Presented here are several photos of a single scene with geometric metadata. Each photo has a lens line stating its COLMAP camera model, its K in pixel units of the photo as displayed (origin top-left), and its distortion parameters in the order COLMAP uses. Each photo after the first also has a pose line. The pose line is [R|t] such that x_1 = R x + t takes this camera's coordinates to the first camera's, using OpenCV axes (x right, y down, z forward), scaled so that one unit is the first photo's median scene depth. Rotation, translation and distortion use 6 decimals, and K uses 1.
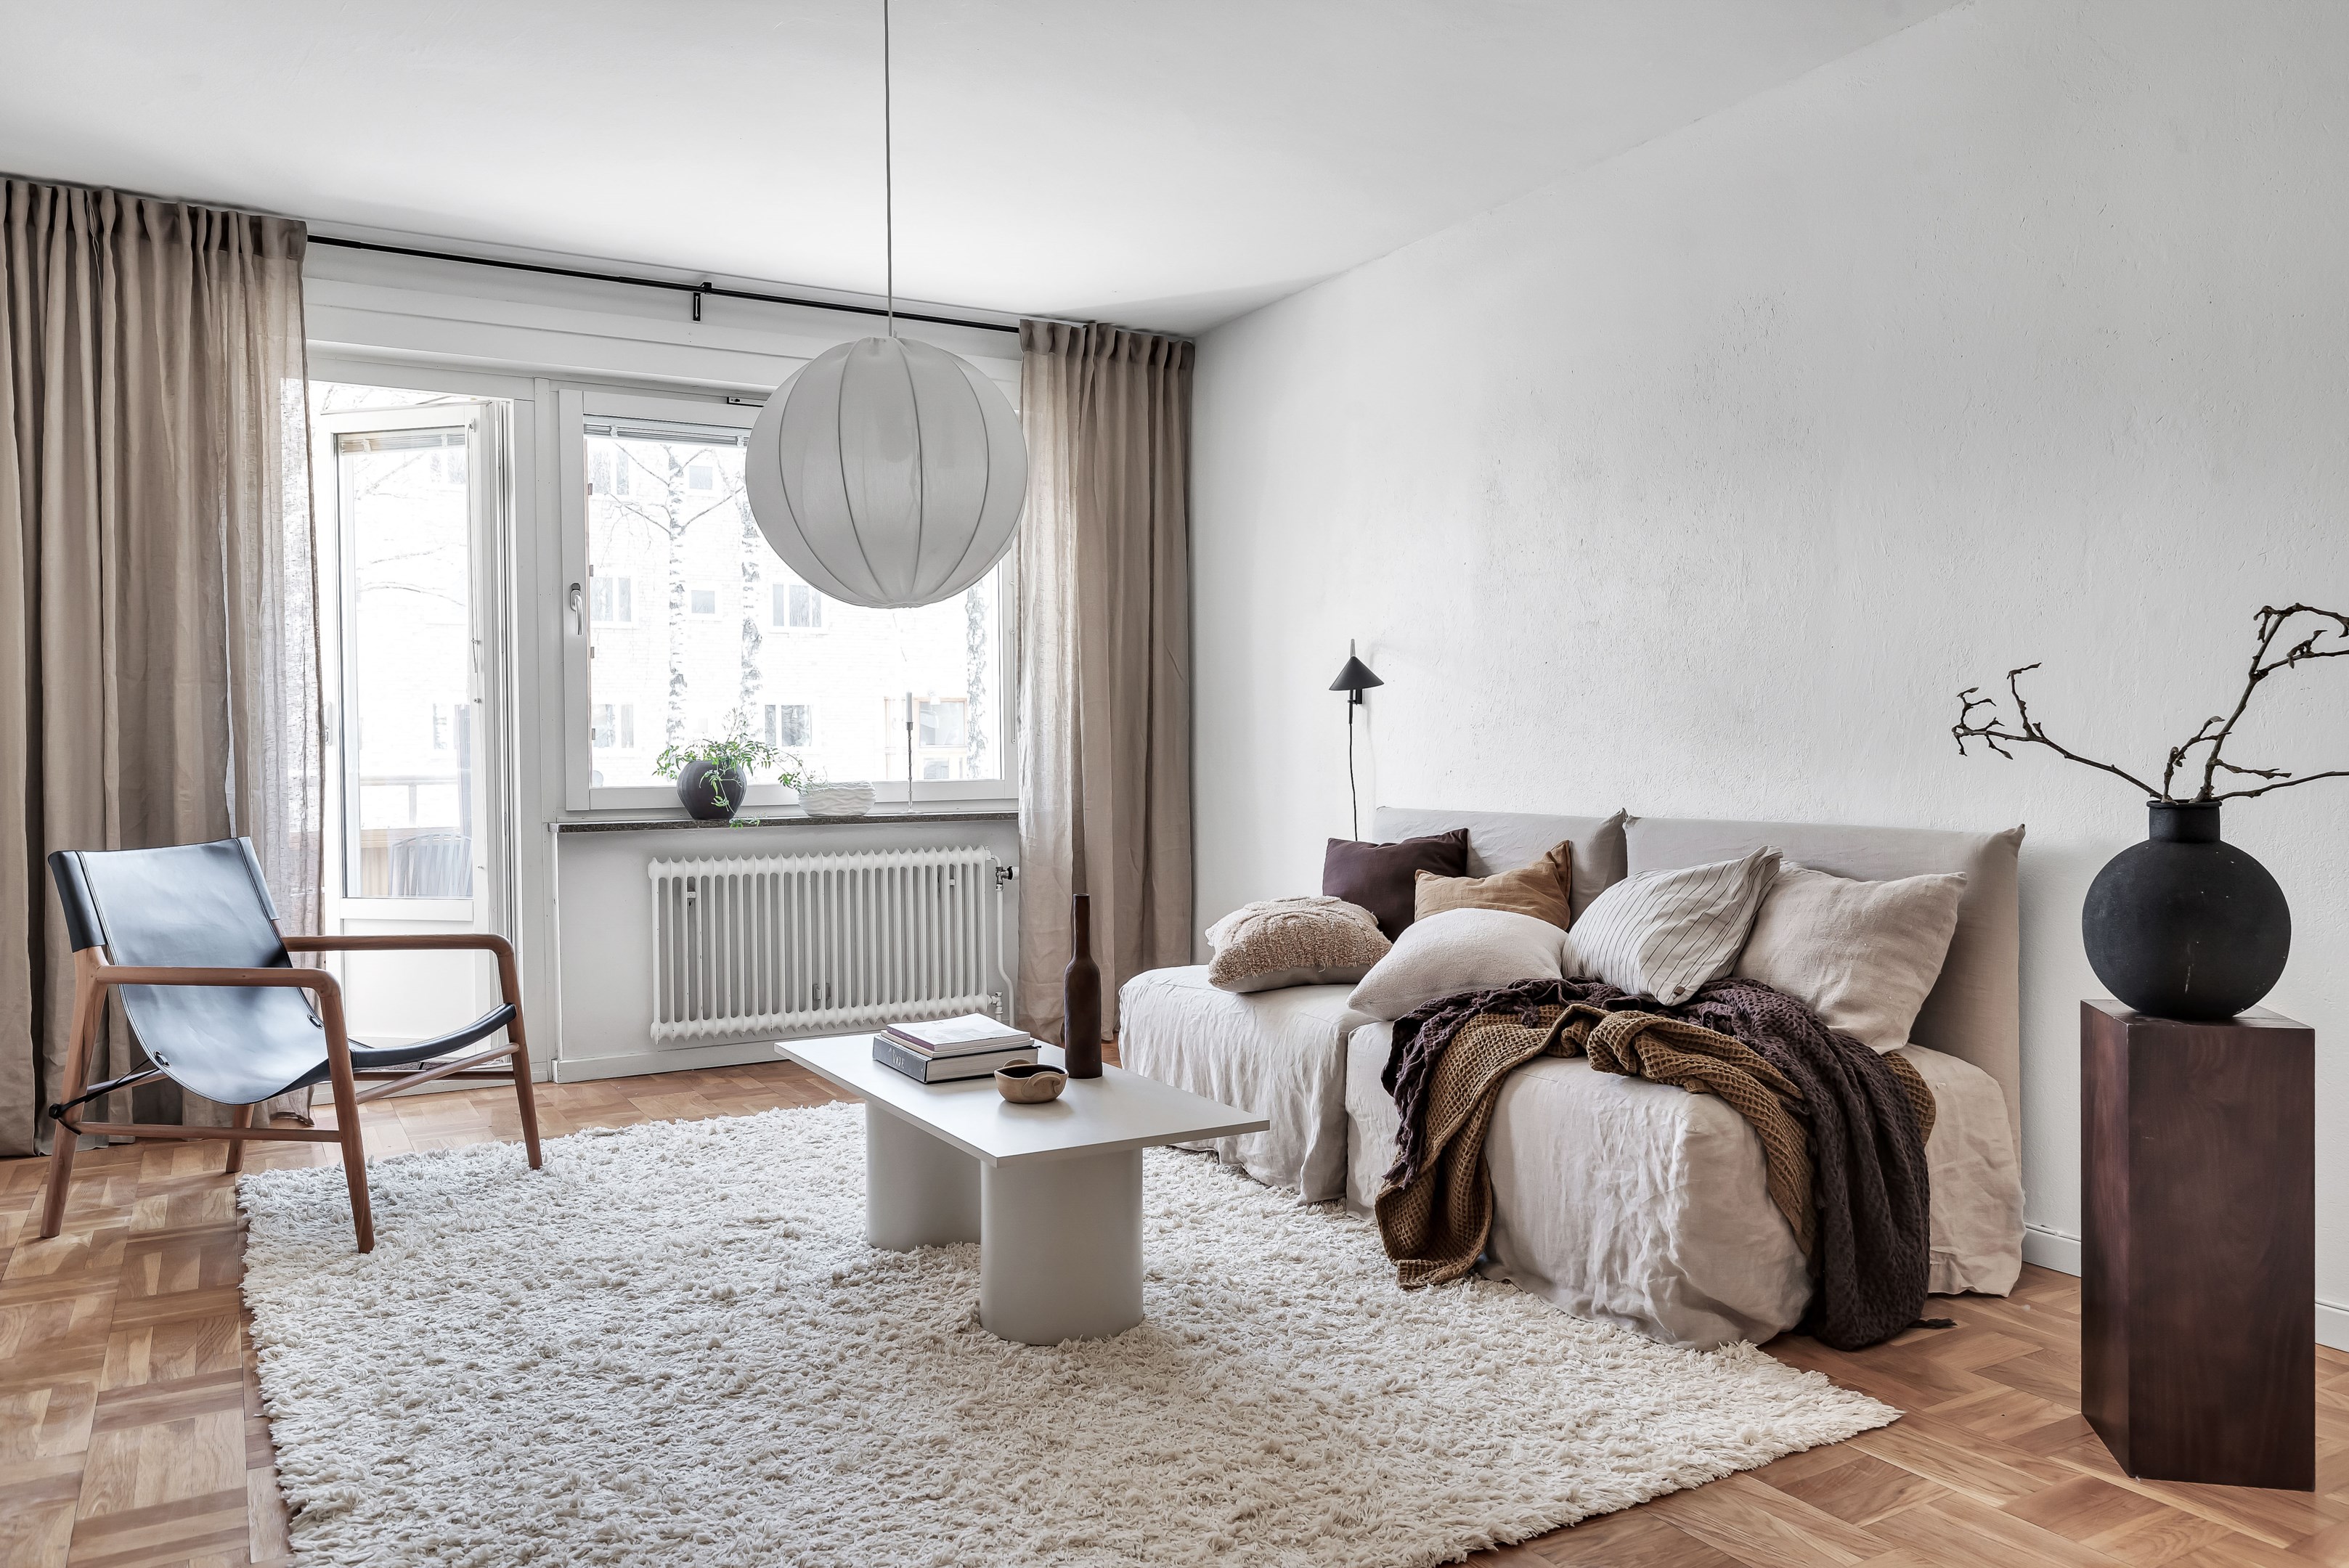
lens RADIAL K [[1736.9, 0, 1175.2], [0, 1736.9, 774.0], [0, 0, 1]] dist [-0.004478, -0.000132]
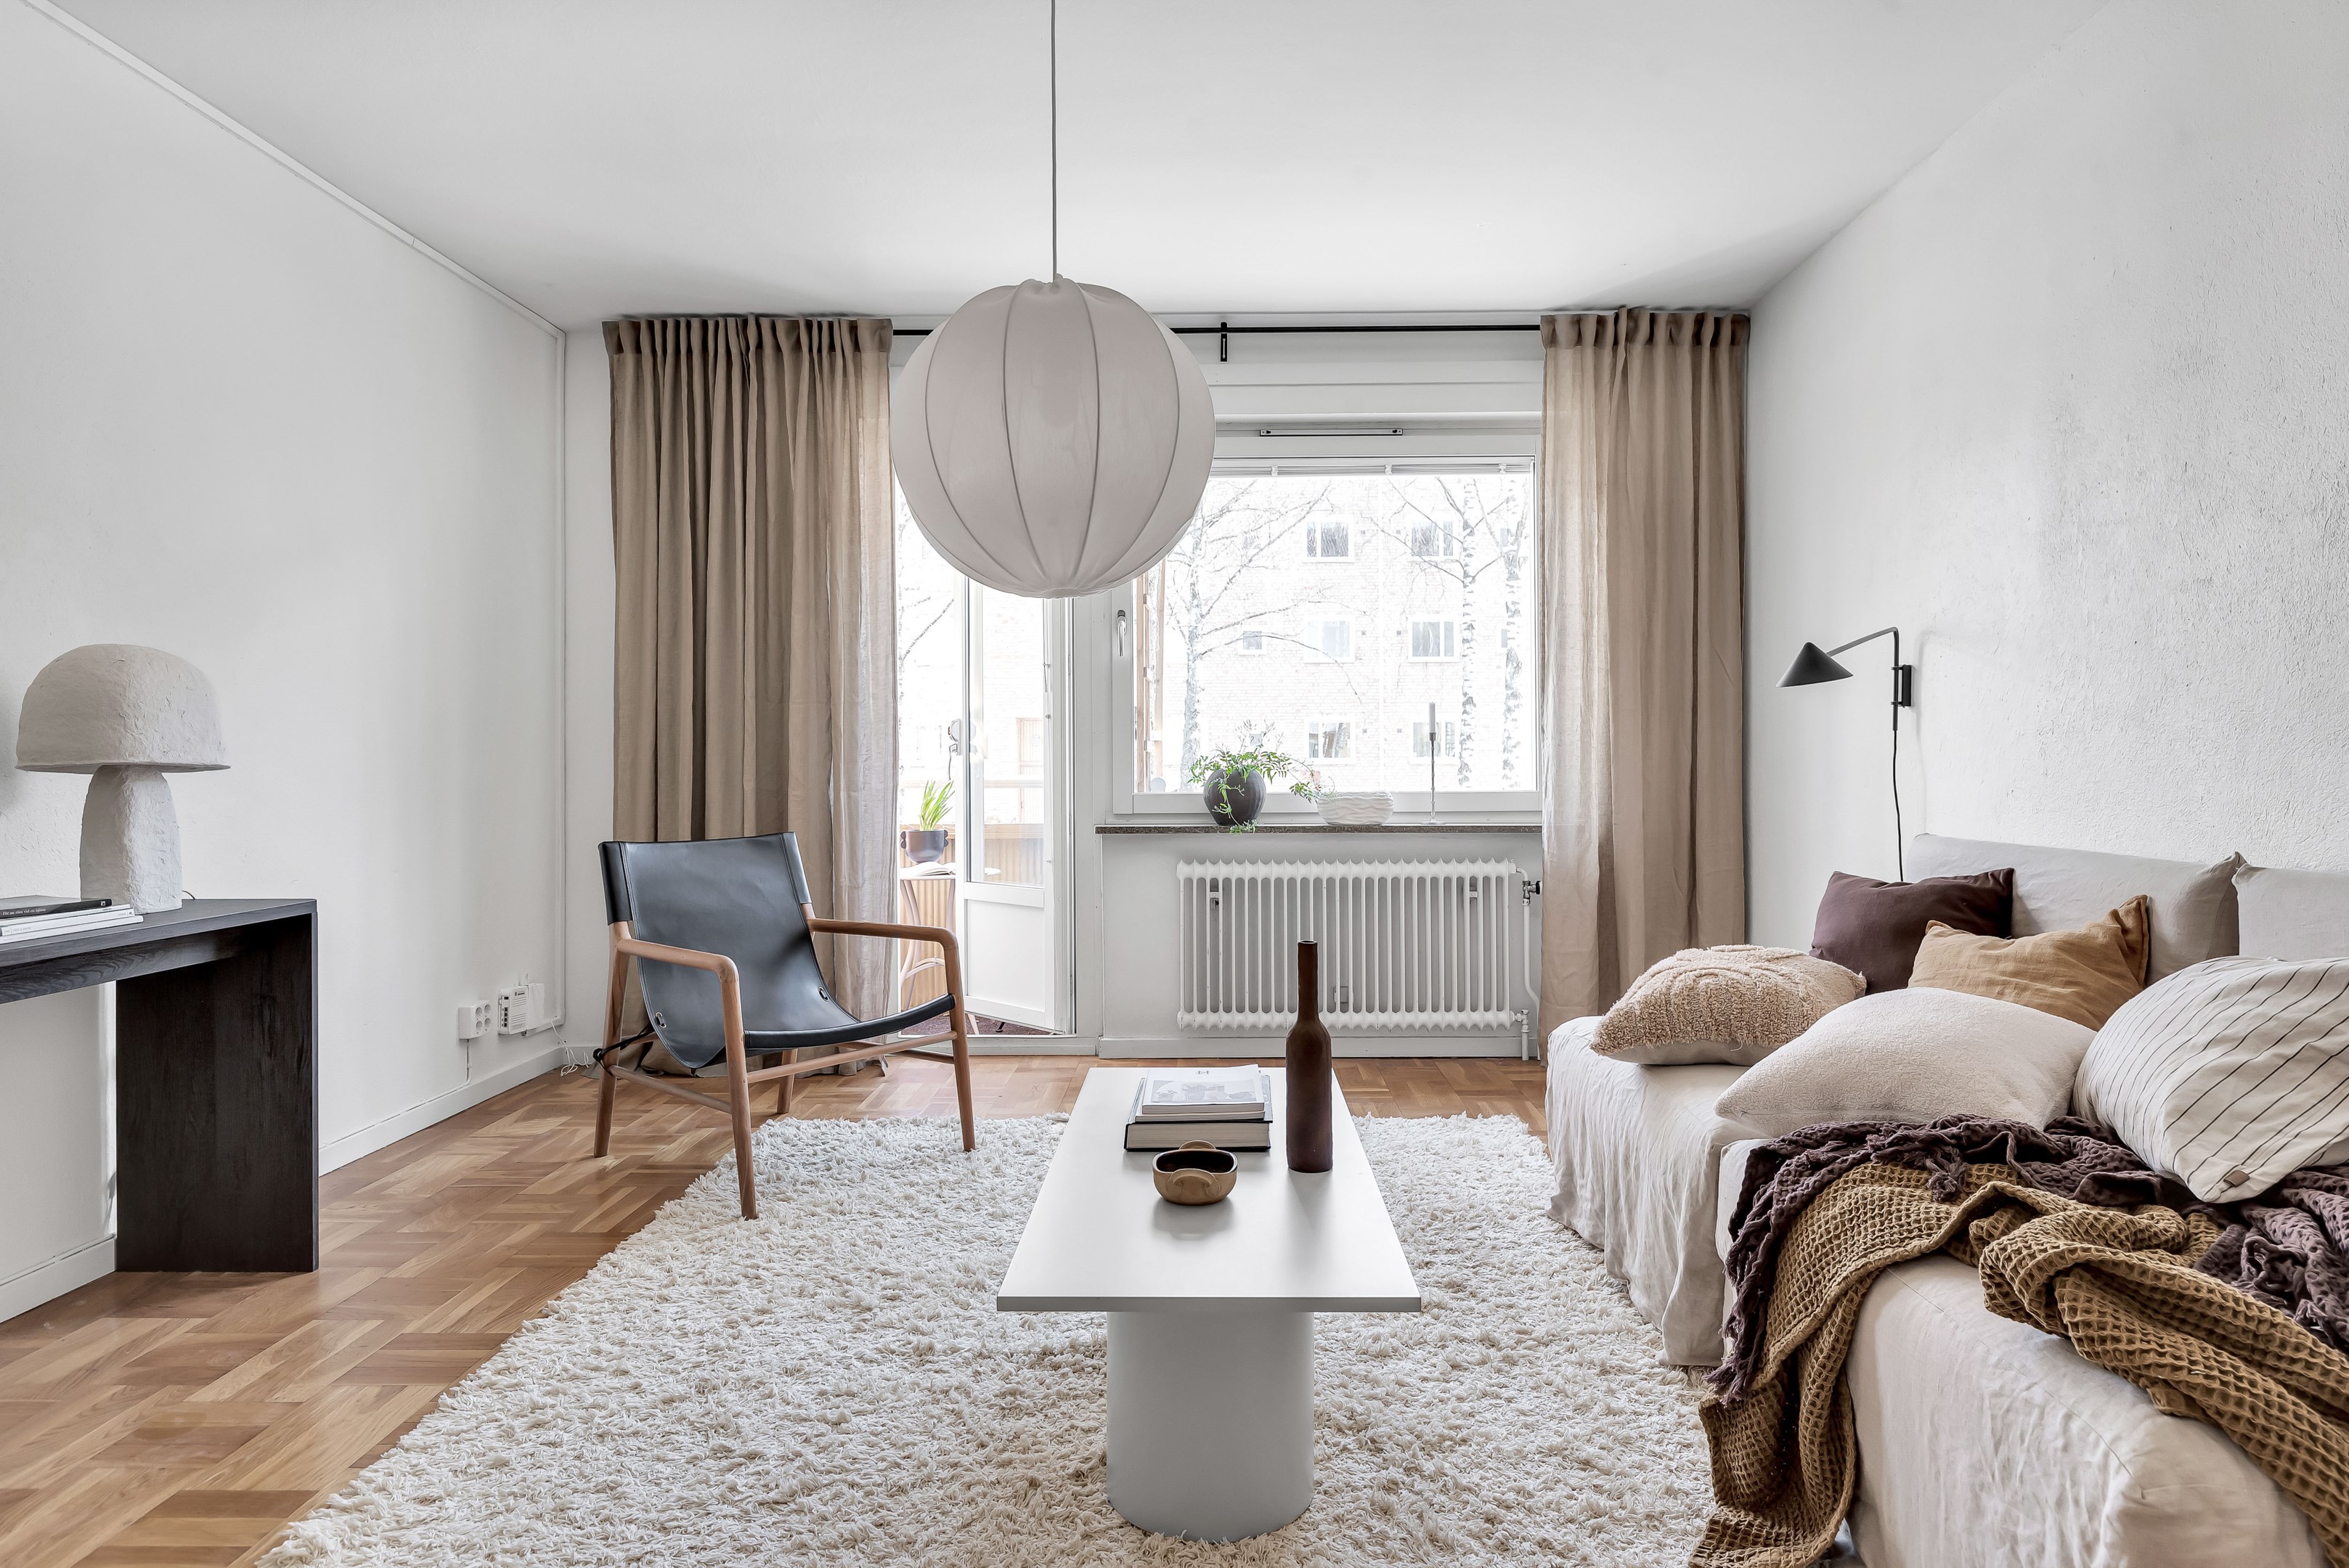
lens RADIAL K [[1370.3, 0, 1178.0], [0, 1370.3, 750.4], [0, 0, 1]] dist [-0.004140, 0.001105]
pose [[0.856425, -0.000470, -0.516272, 0.176588], [-0.009750, 0.999807, -0.017084, -0.006319], [0.516180, 0.019665, 0.856255, 0.331695]]
